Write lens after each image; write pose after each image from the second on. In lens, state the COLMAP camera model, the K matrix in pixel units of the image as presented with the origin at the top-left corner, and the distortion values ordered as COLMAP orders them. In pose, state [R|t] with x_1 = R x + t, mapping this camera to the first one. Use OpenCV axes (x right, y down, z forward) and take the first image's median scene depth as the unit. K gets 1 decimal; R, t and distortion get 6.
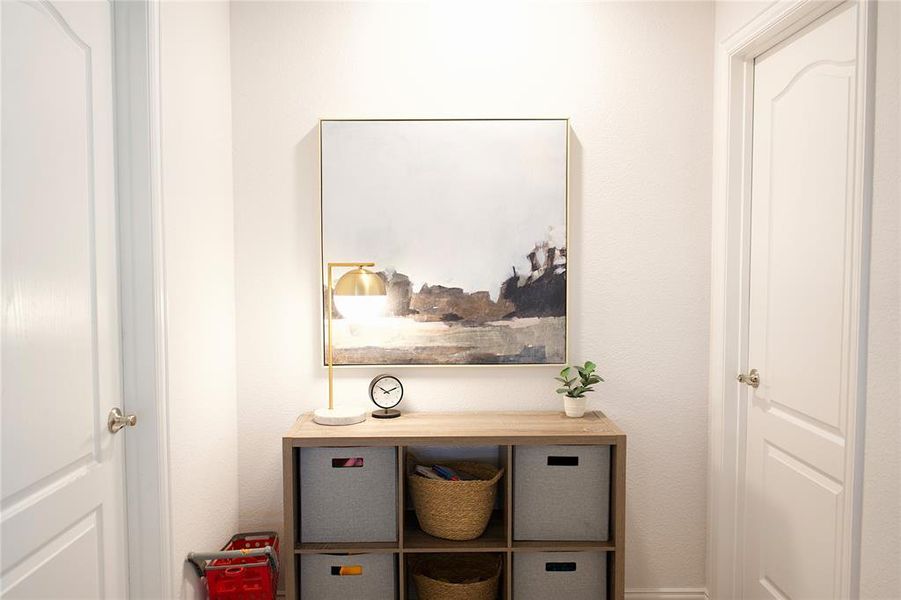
lens RADIAL K [[716.2, 0, 450.5], [0, 716.2, 300.0], [0, 0, 1]] dist [-0.012274, 0.008504]
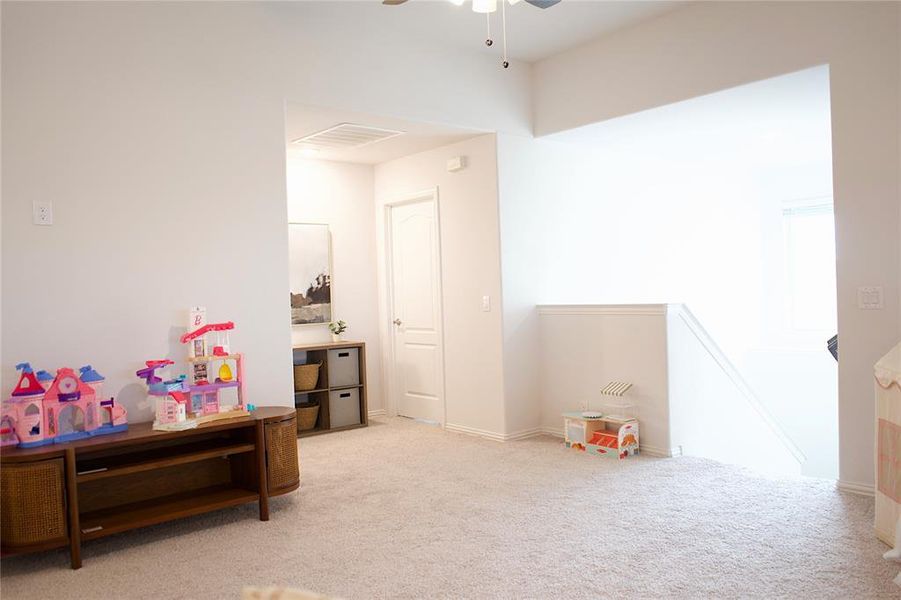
lens RADIAL K [[716.2, 0, 450.5], [0, 716.2, 300.0], [0, 0, 1]] dist [-0.012274, 0.008504]
pose [[0.777854, -0.030500, 0.627705, -1.082087], [0.071801, 0.996594, -0.040552, 0.144237], [-0.624330, 0.076613, 0.777395, -1.200889]]
